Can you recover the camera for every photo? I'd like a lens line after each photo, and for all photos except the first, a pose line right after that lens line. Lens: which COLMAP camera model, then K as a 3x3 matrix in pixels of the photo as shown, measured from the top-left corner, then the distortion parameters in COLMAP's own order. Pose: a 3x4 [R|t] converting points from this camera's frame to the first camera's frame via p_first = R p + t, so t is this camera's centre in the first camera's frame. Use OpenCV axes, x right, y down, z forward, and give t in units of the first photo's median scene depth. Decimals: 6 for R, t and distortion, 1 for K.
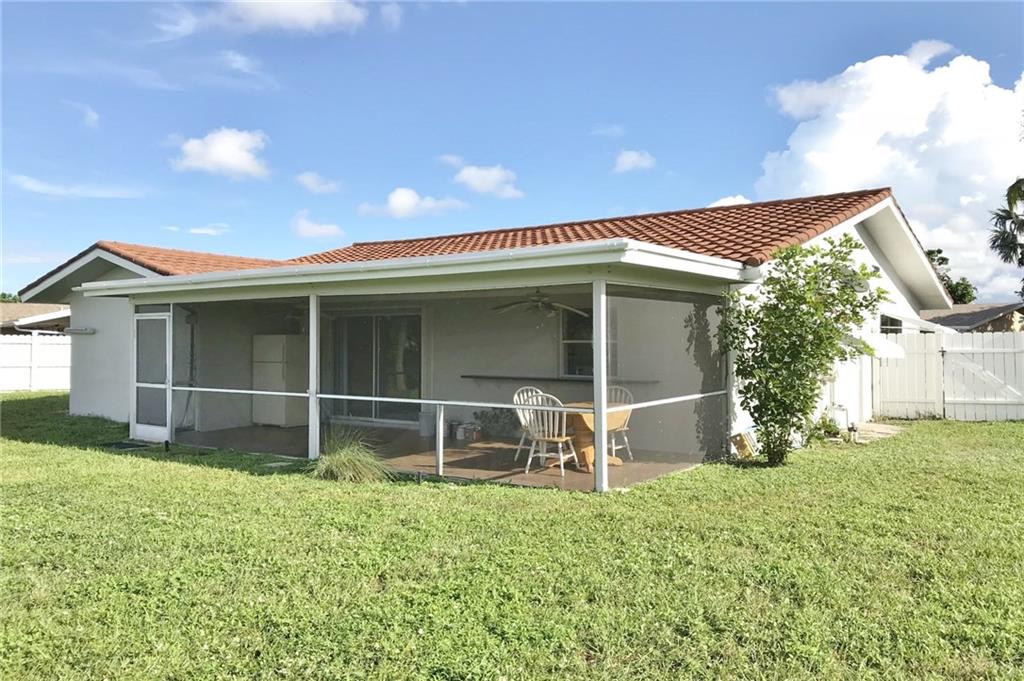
lens RADIAL K [[832.3, 0, 512.0], [0, 832.3, 340.5], [0, 0, 1]] dist [0.089019, -0.137536]
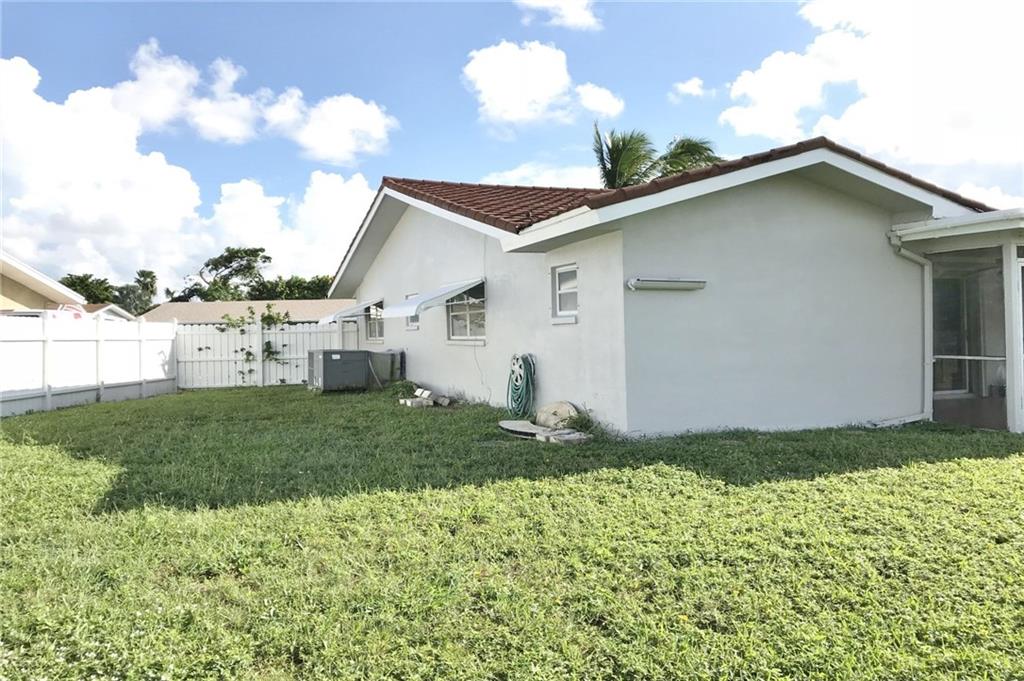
lens RADIAL K [[812.2, 0, 511.4], [0, 812.2, 326.5], [0, 0, 1]] dist [0.009900, 0.004197]
pose [[0.550103, -0.005504, 0.835079, -1.232587], [0.016983, 0.999845, -0.004597, 0.021217], [-0.834924, 0.016711, 0.550111, 0.954808]]
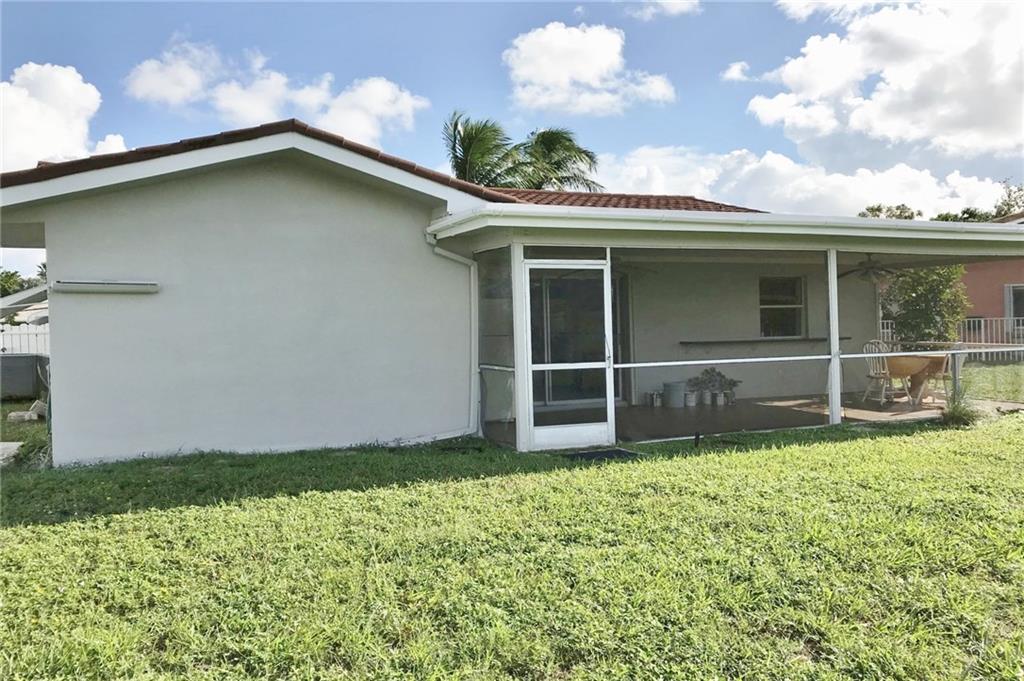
lens RADIAL K [[832.3, 0, 512.0], [0, 832.3, 340.5], [0, 0, 1]] dist [0.089019, -0.137536]
pose [[0.508916, -0.025302, 0.860444, -0.980607], [0.017930, 0.999663, 0.018791, 0.017784], [-0.860629, 0.005865, 0.509198, 0.666487]]
